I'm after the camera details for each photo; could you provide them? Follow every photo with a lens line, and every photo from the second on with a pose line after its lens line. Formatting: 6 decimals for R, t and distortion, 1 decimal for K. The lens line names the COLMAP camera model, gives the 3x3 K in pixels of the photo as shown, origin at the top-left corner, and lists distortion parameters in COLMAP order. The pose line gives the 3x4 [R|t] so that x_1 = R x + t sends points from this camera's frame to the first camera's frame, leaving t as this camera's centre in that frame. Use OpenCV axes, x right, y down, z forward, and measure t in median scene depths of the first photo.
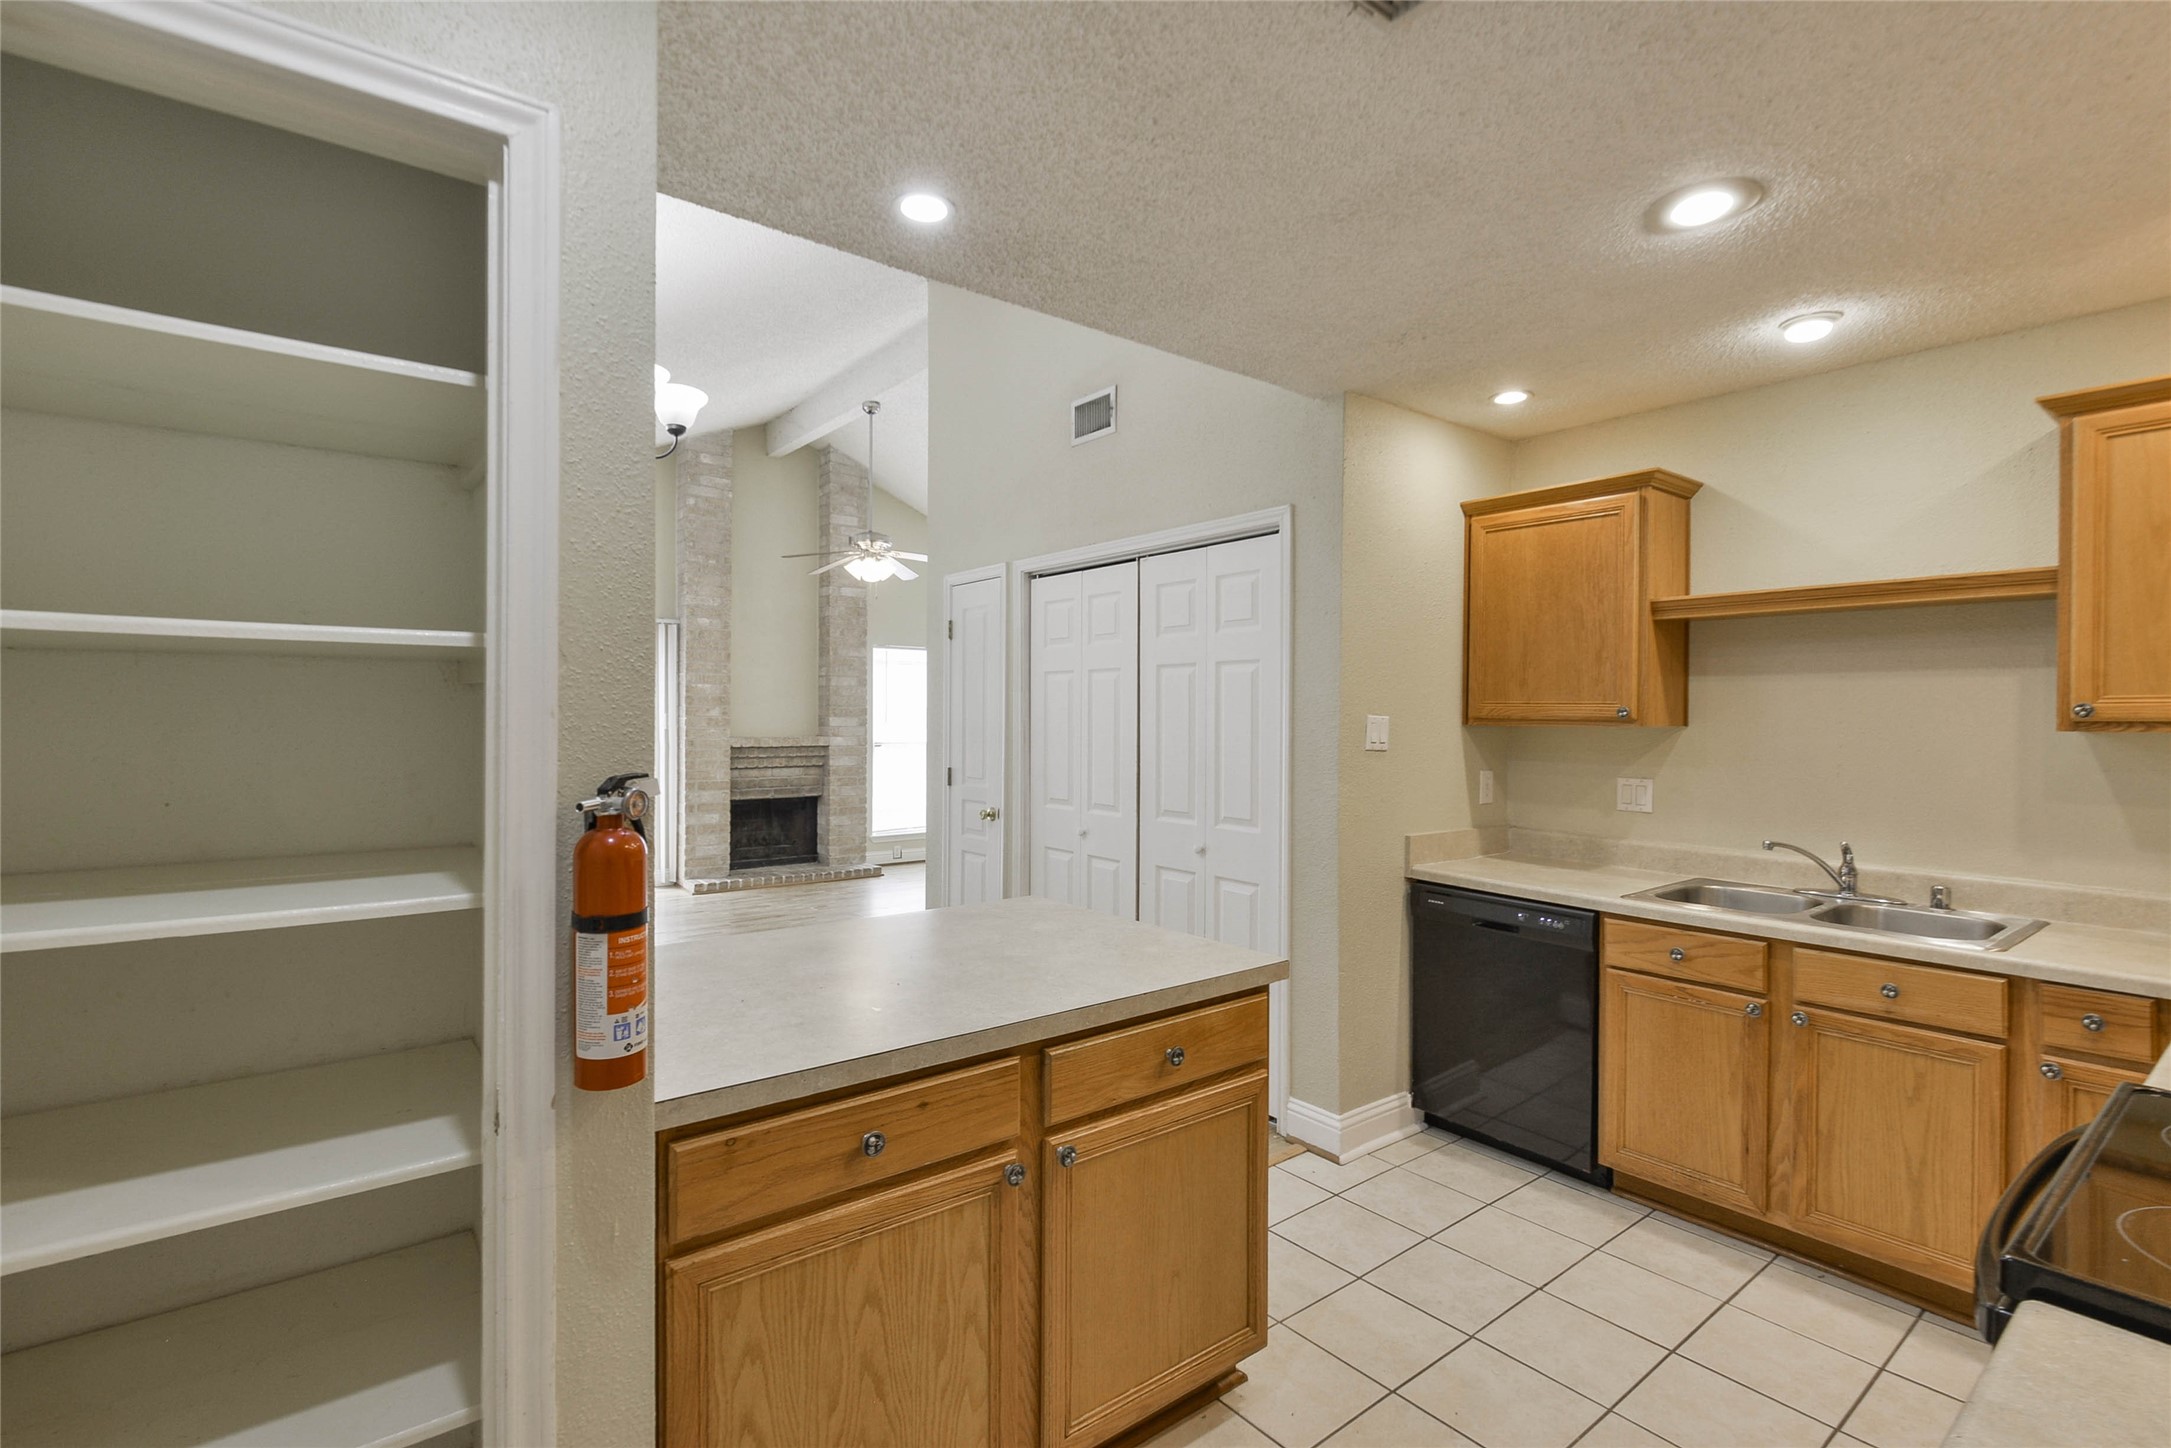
lens RADIAL K [[999.6, 0, 1112.6], [0, 999.6, 734.2], [0, 0, 1]] dist [-0.003489, -0.003368]
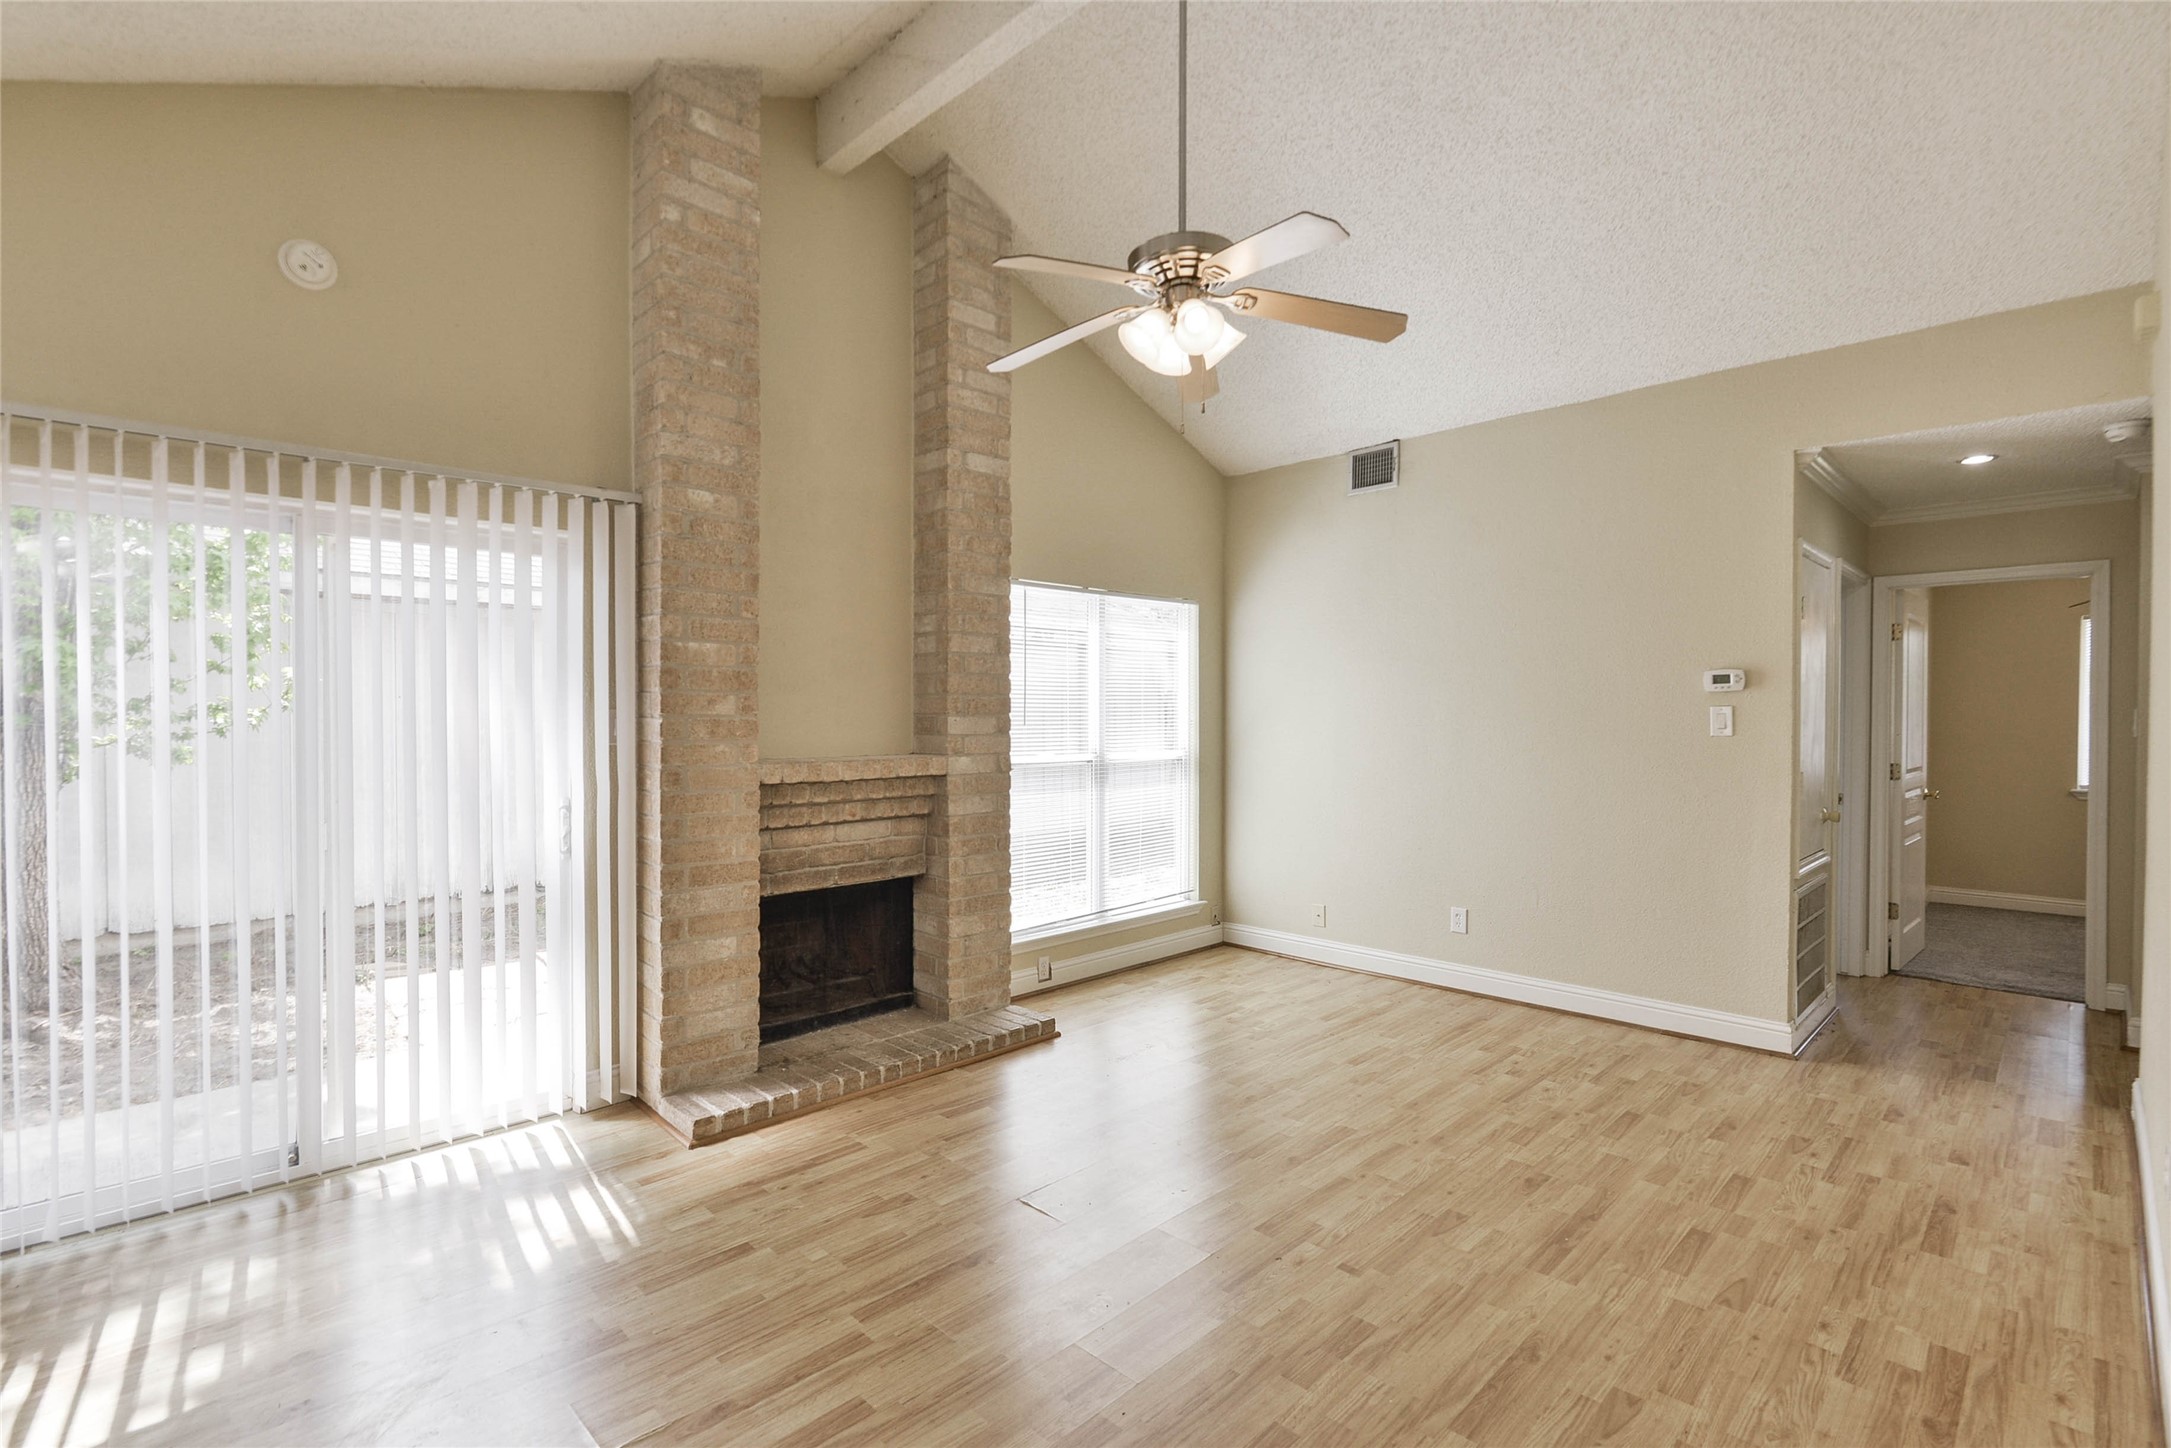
lens RADIAL K [[999.6, 0, 1094.7], [0, 999.6, 733.3], [0, 0, 1]] dist [-0.003489, -0.003368]
pose [[0.995539, -0.007996, 0.094011, -0.278468], [0.008060, 0.999967, -0.000298, -0.008575], [-0.094005, 0.001054, 0.995571, 0.547350]]
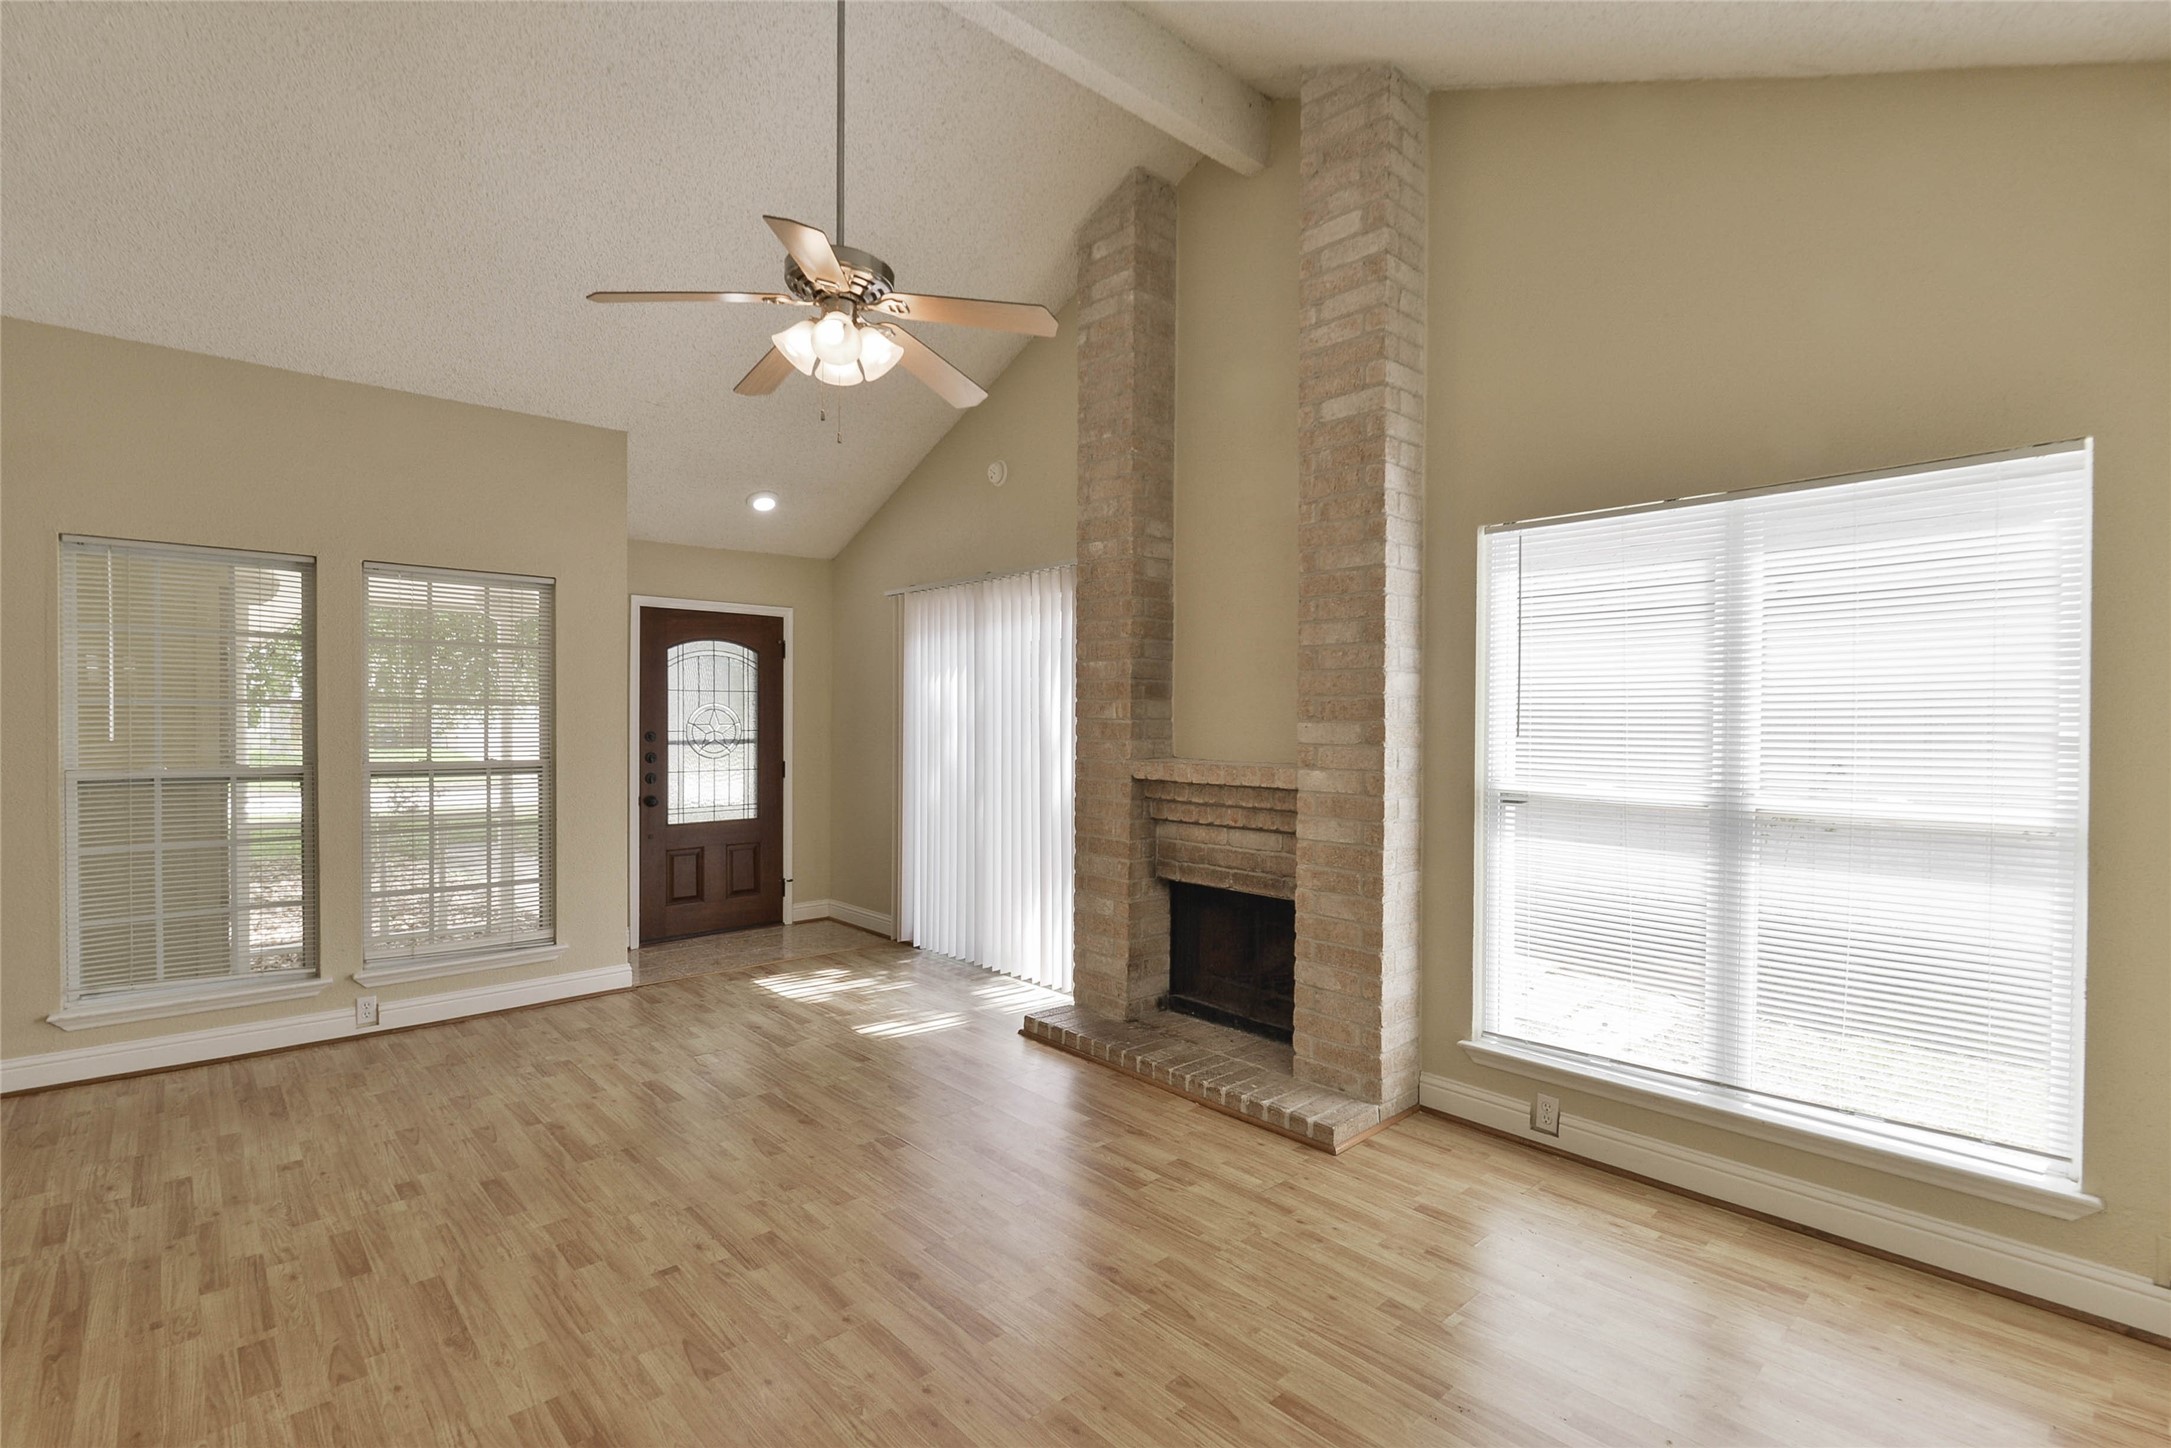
lens RADIAL K [[999.6, 0, 1072.4], [0, 999.6, 735.6], [0, 0, 1]] dist [-0.003489, -0.003368]
pose [[0.035446, 0.013309, -0.999283, 0.143459], [-0.023775, 0.999640, 0.012471, -0.015344], [0.999089, 0.023316, 0.035750, 0.962495]]
